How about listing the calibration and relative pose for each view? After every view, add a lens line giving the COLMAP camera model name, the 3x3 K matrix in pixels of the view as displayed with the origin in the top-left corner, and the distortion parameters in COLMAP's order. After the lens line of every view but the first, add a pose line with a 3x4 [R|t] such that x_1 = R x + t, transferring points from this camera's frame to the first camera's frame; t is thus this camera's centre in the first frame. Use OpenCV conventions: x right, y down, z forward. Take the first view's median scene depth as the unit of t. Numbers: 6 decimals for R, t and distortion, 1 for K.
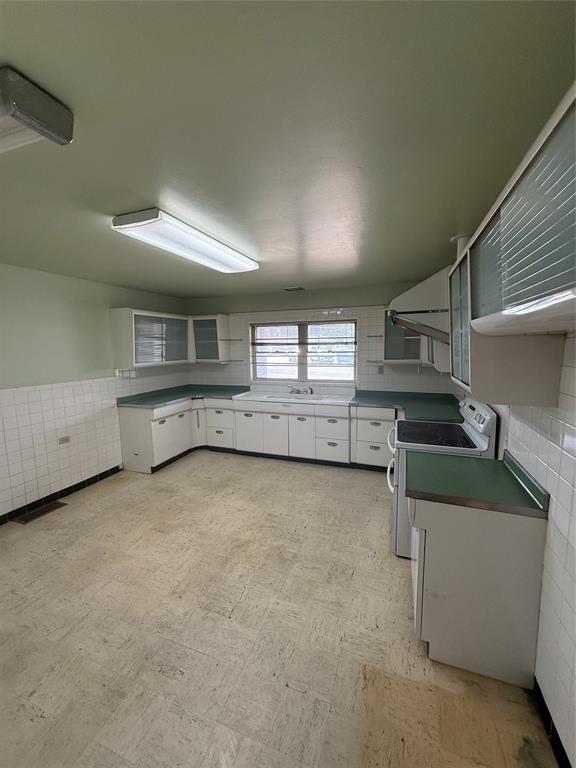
lens RADIAL K [[305.9, 0, 287.0], [0, 305.9, 381.2], [0, 0, 1]] dist [0.001535, 0.000146]
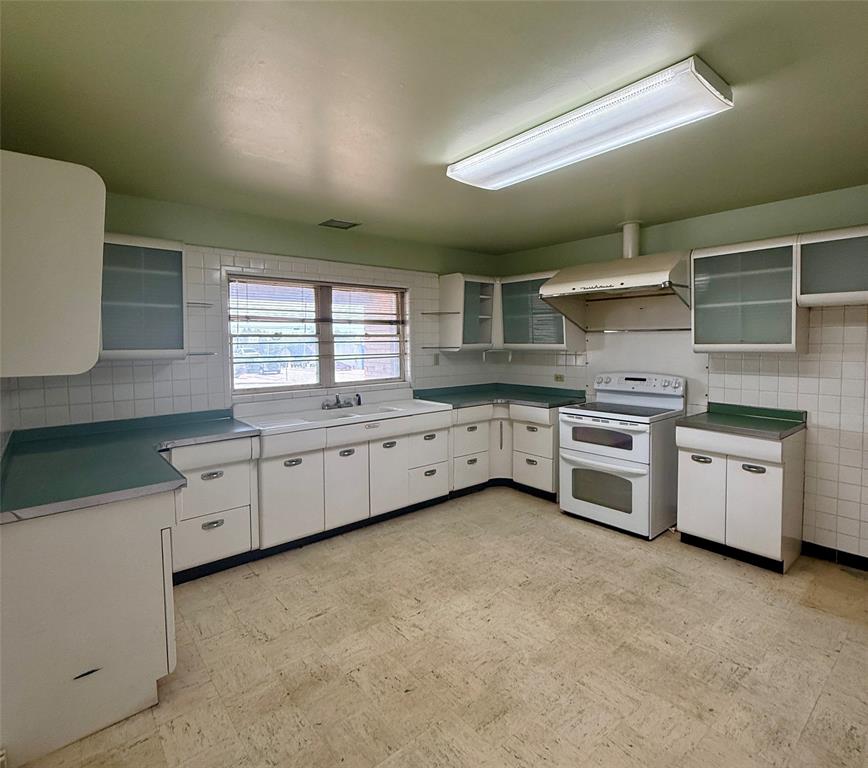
lens RADIAL K [[463.3, 0, 432.8], [0, 463.3, 360.6], [0, 0, 1]] dist [-0.000692, 0.000432]
pose [[0.497919, -0.030356, 0.866692, -0.809345], [0.104733, 0.994177, -0.025348, -0.008596], [-0.860876, 0.103392, 0.498199, 0.549549]]
